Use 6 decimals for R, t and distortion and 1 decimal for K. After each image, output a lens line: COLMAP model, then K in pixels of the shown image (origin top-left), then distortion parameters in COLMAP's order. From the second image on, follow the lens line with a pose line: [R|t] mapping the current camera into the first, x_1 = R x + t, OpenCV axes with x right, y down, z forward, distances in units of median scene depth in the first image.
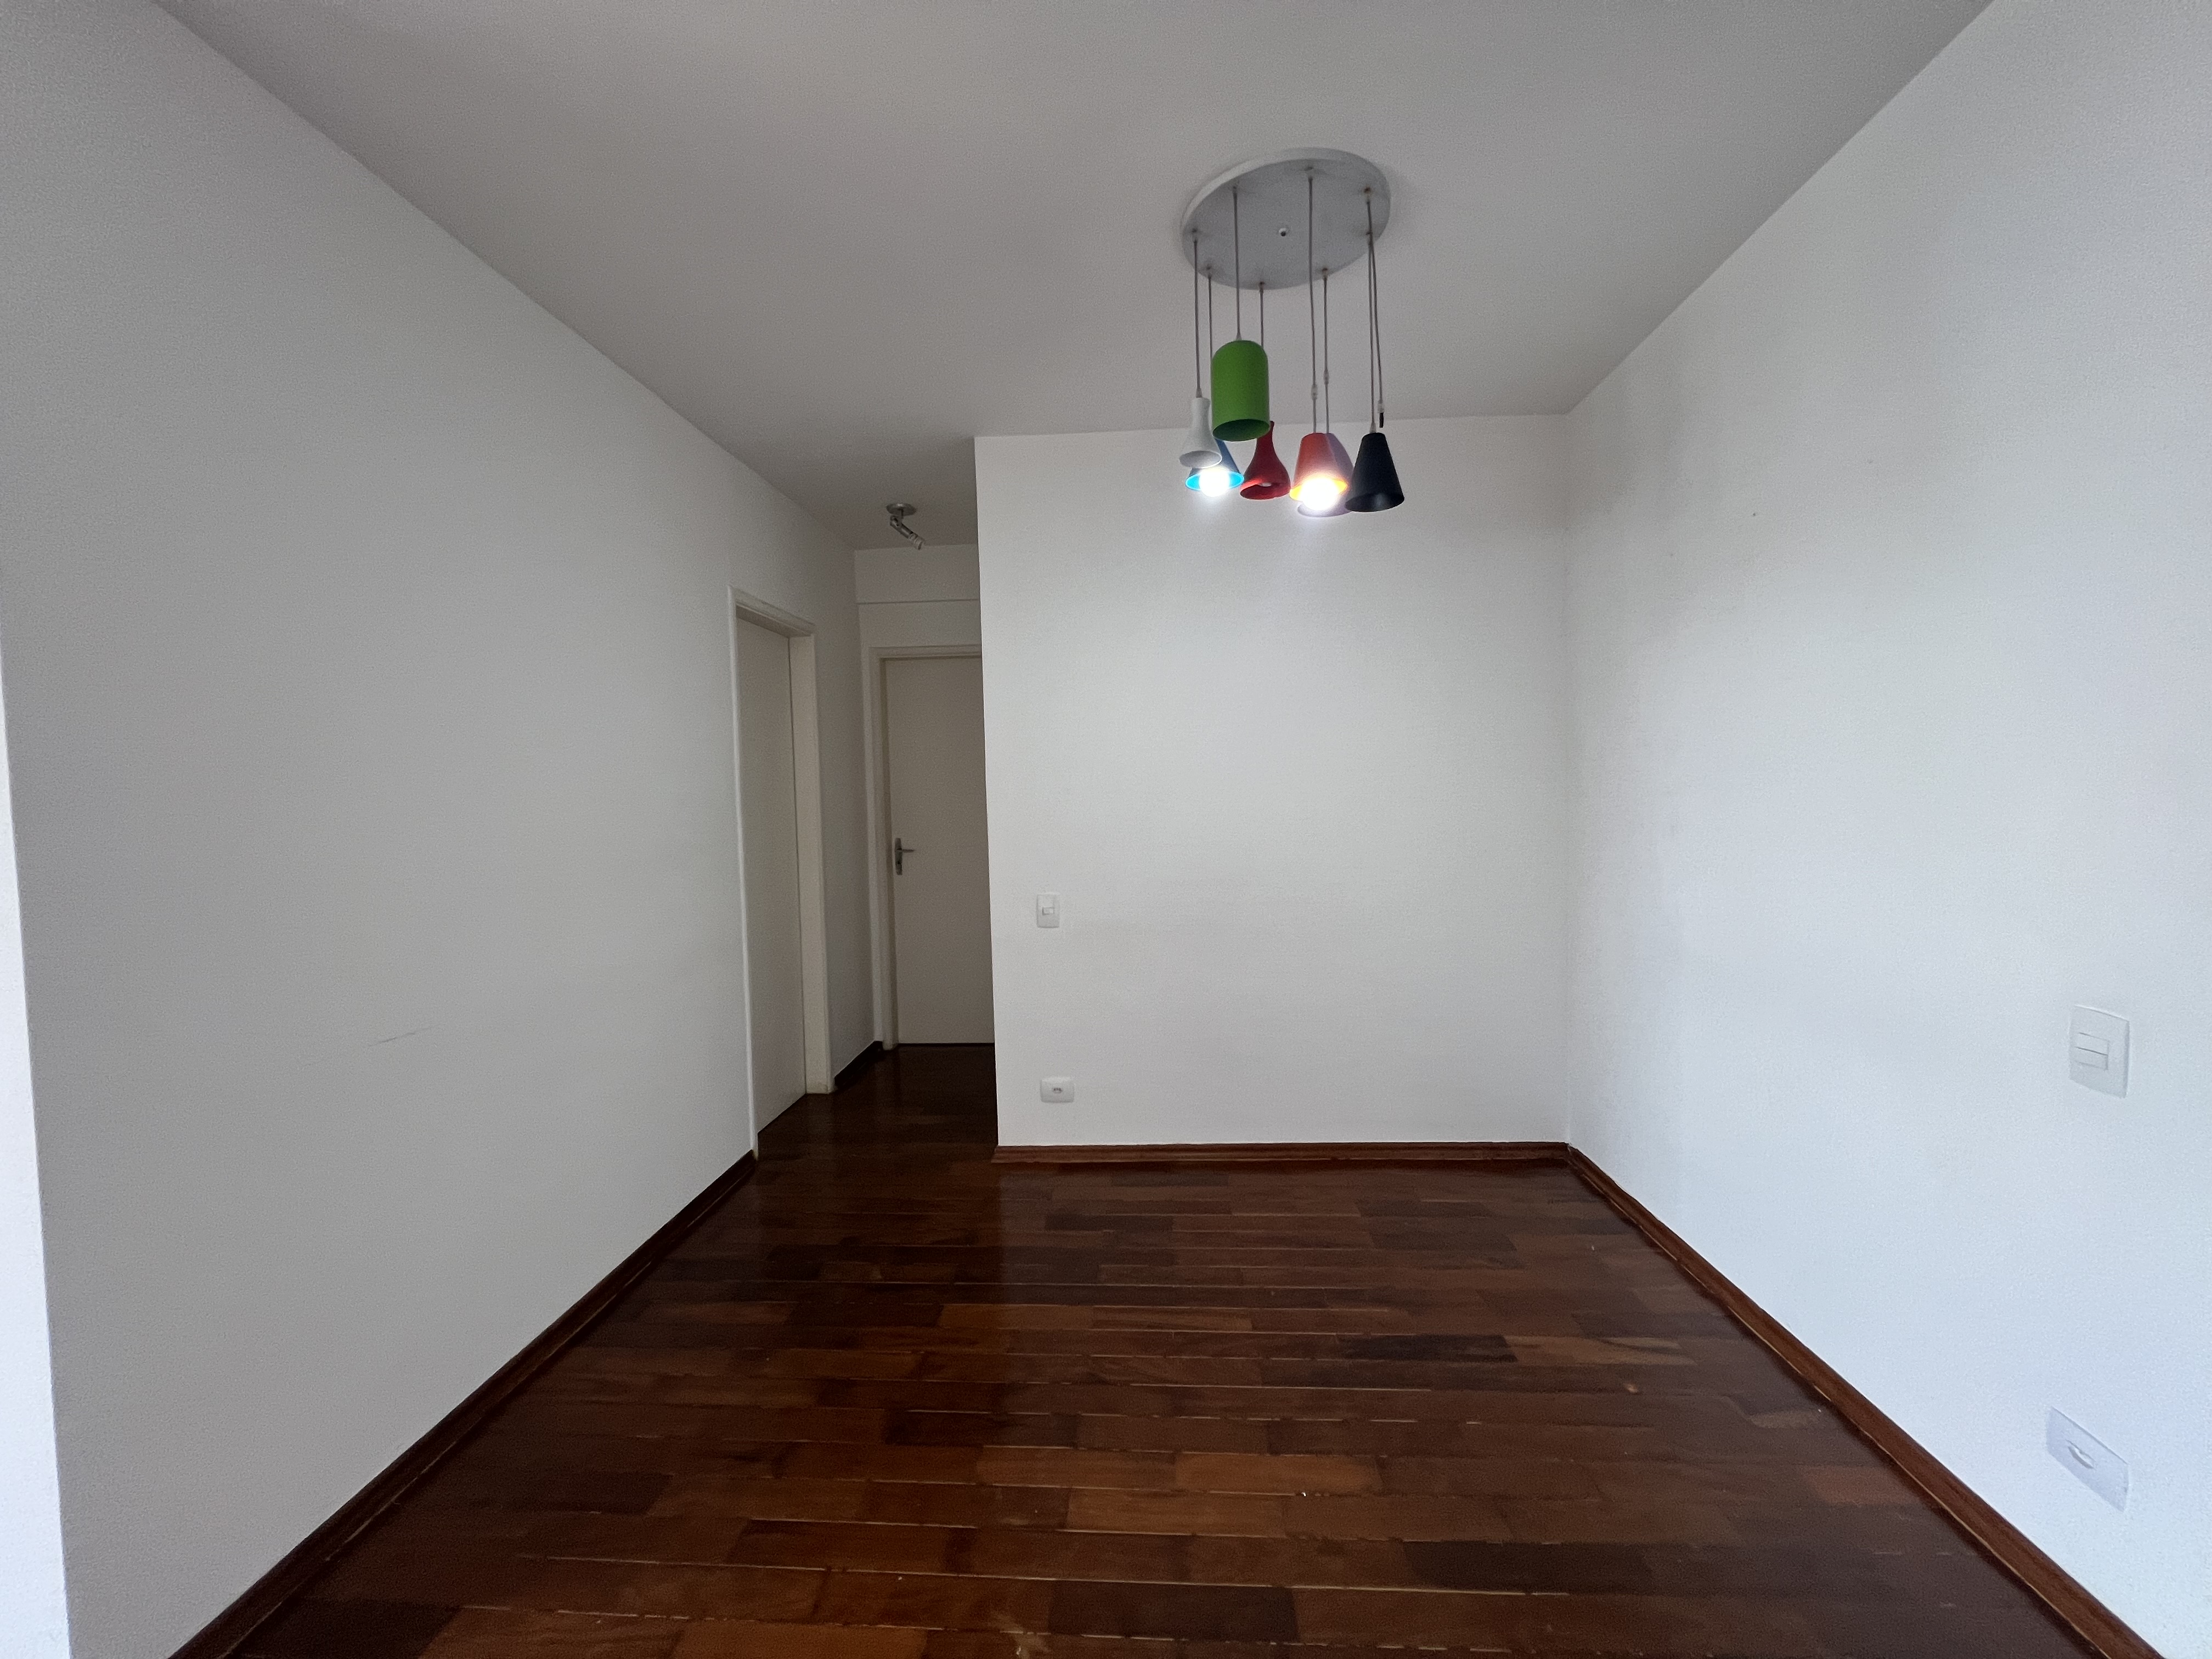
lens RADIAL K [[884.5, 0, 1105.1], [0, 884.5, 824.2], [0, 0, 1]] dist [-0.003225, 0.000642]
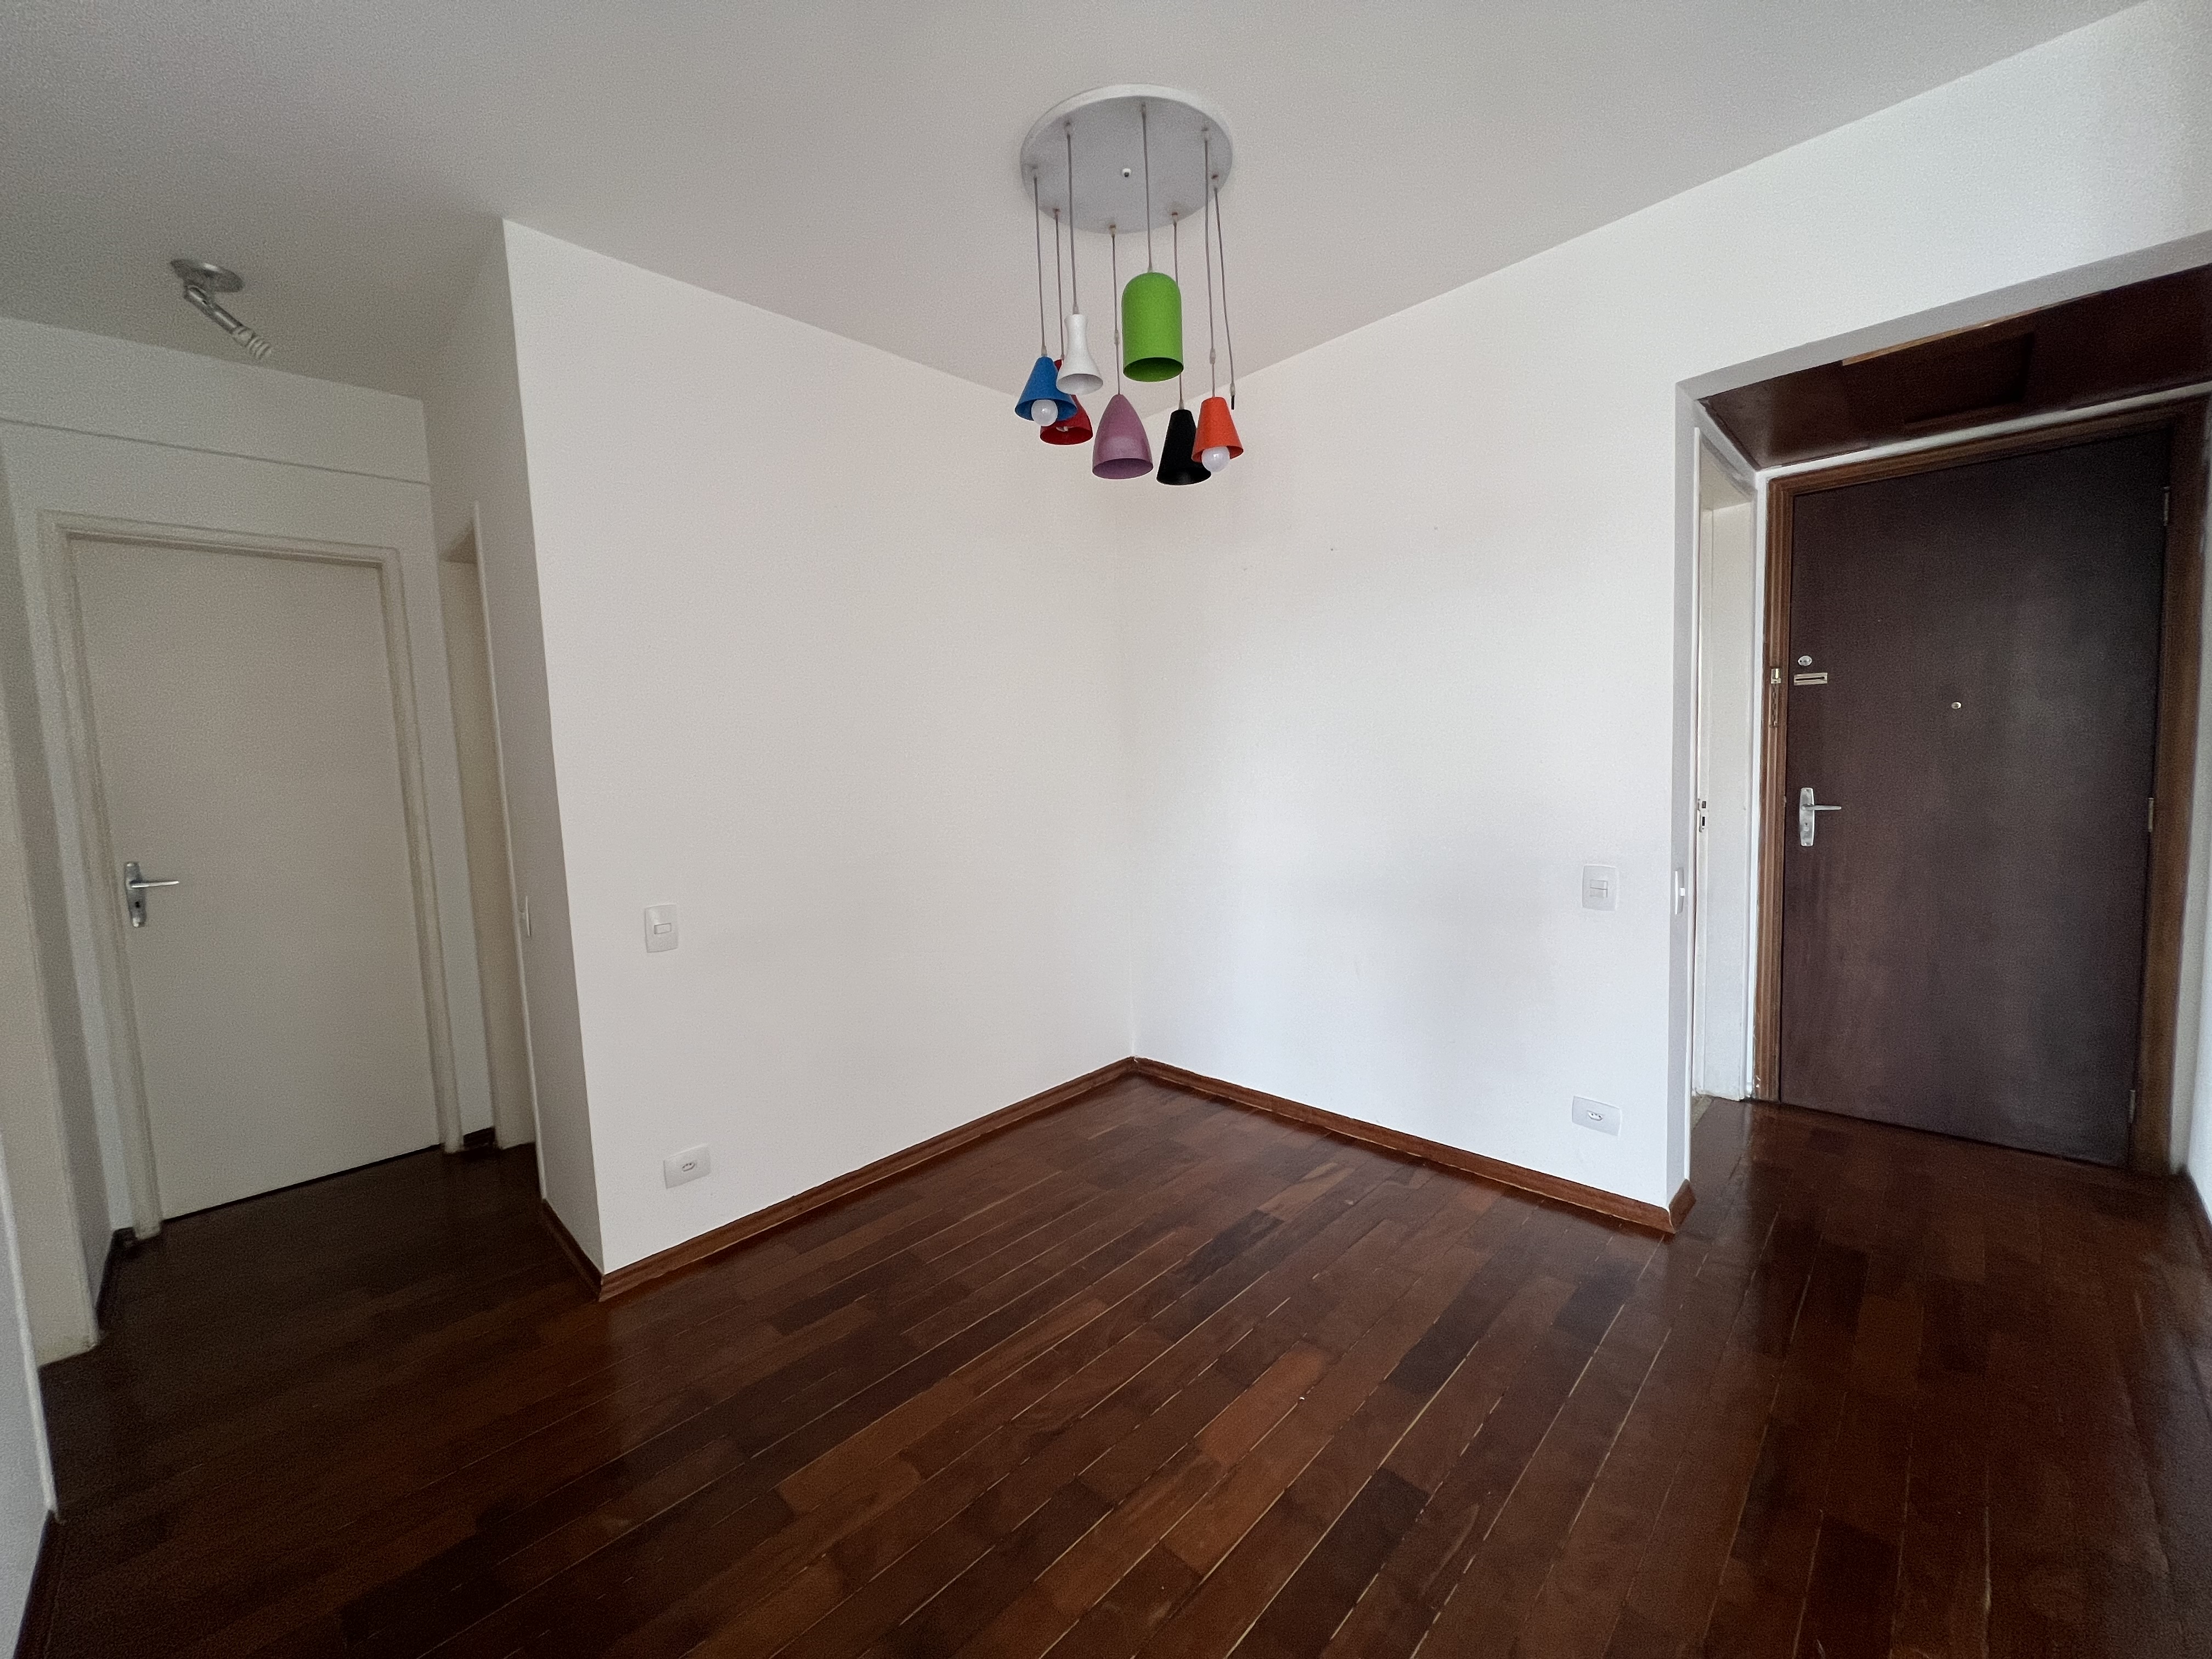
lens RADIAL K [[884.5, 0, 1105.1], [0, 884.5, 824.2], [0, 0, 1]] dist [-0.003225, 0.000642]
pose [[0.656869, -0.061454, 0.751496, -0.522218], [0.052757, 0.997976, 0.035496, 0.010543], [-0.752157, 0.016330, 0.658782, 0.349598]]
